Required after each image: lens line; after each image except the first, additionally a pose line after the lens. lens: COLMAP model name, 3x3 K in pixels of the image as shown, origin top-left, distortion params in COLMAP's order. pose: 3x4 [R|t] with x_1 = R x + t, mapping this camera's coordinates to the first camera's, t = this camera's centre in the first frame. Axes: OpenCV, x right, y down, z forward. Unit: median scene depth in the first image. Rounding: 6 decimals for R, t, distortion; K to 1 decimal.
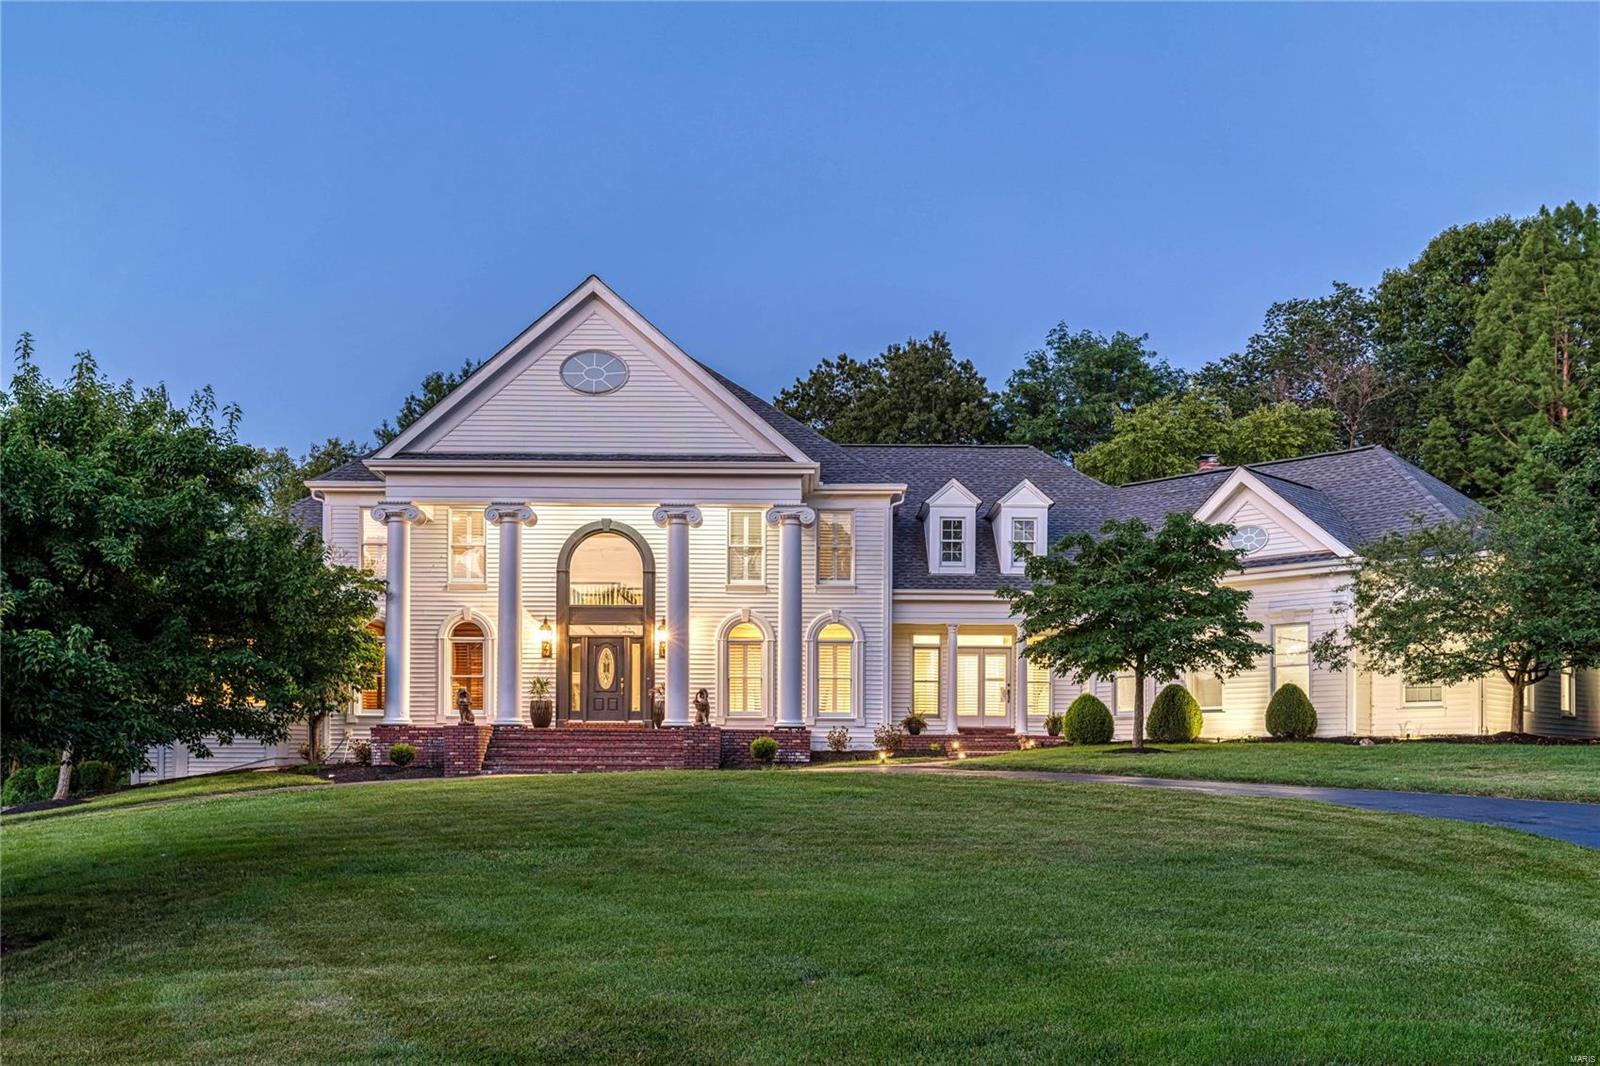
lens RADIAL K [[1450.7, 0, 800.0], [0, 1450.7, 533.0], [0, 0, 1]] dist [0.051714, 0.007816]
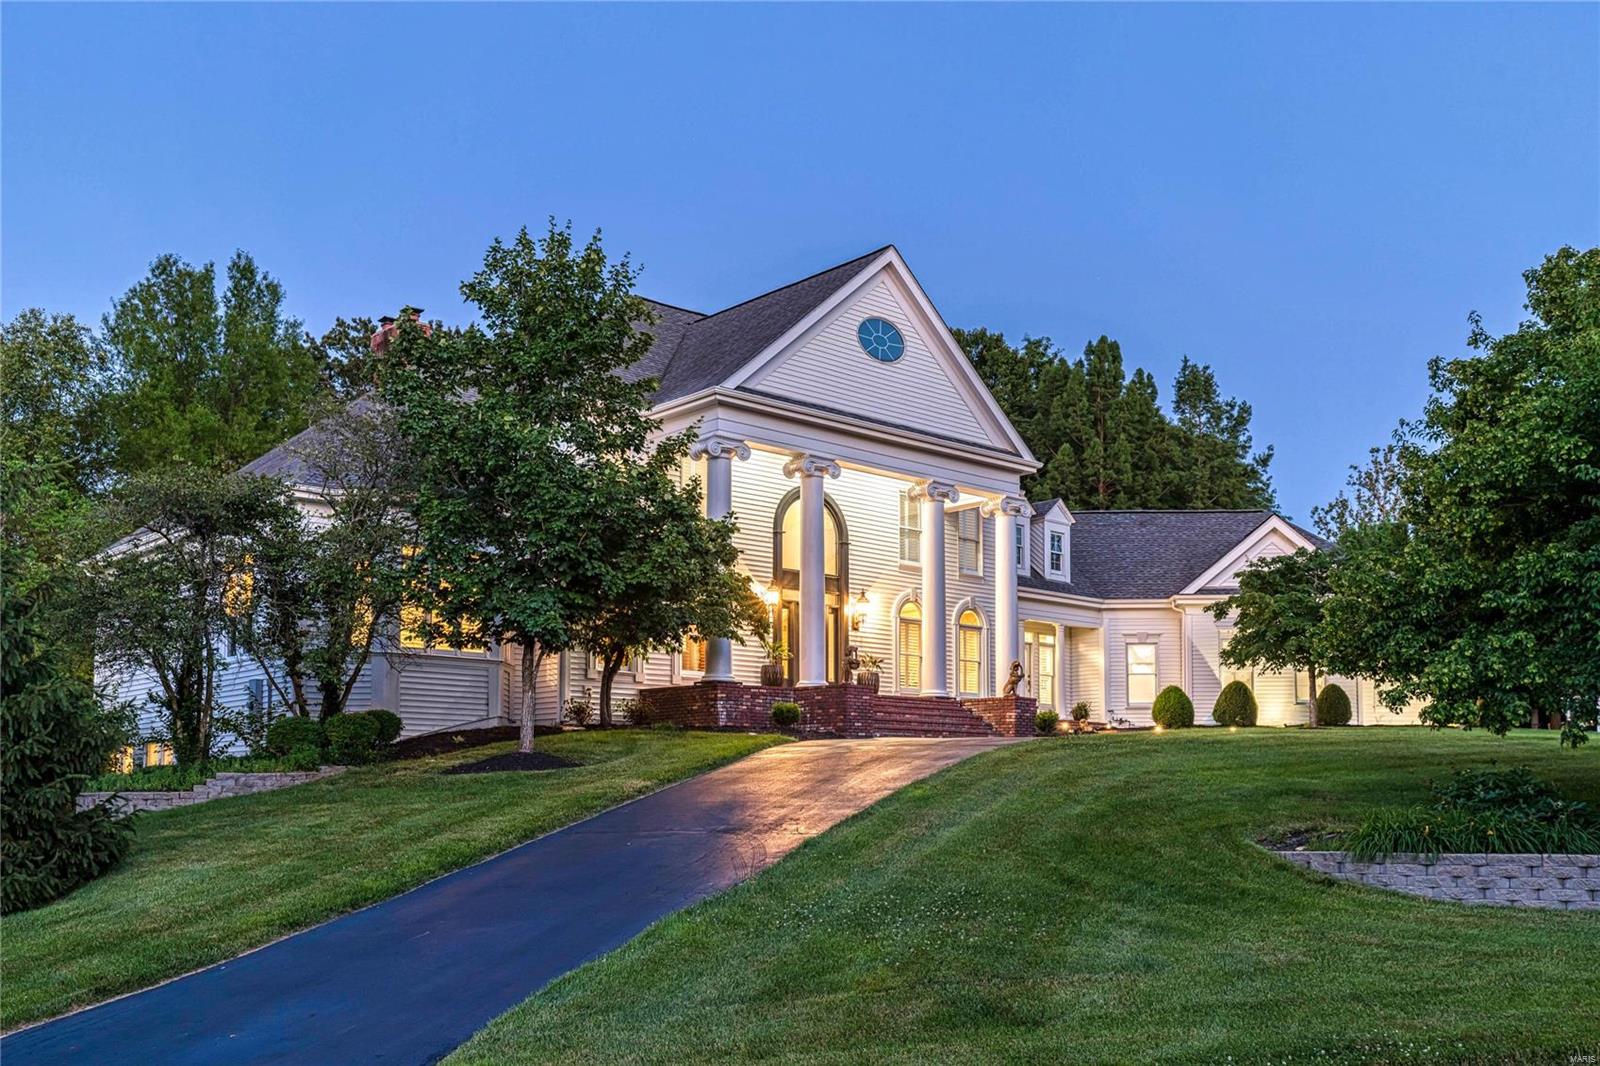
lens RADIAL K [[1450.7, 0, 800.0], [0, 1450.7, 533.0], [0, 0, 1]] dist [0.051714, 0.007816]
pose [[0.756516, 0.115125, 0.643762, -0.815170], [-0.106895, 0.992912, -0.051946, 0.079532], [-0.645180, -0.029517, 0.763460, 0.274880]]
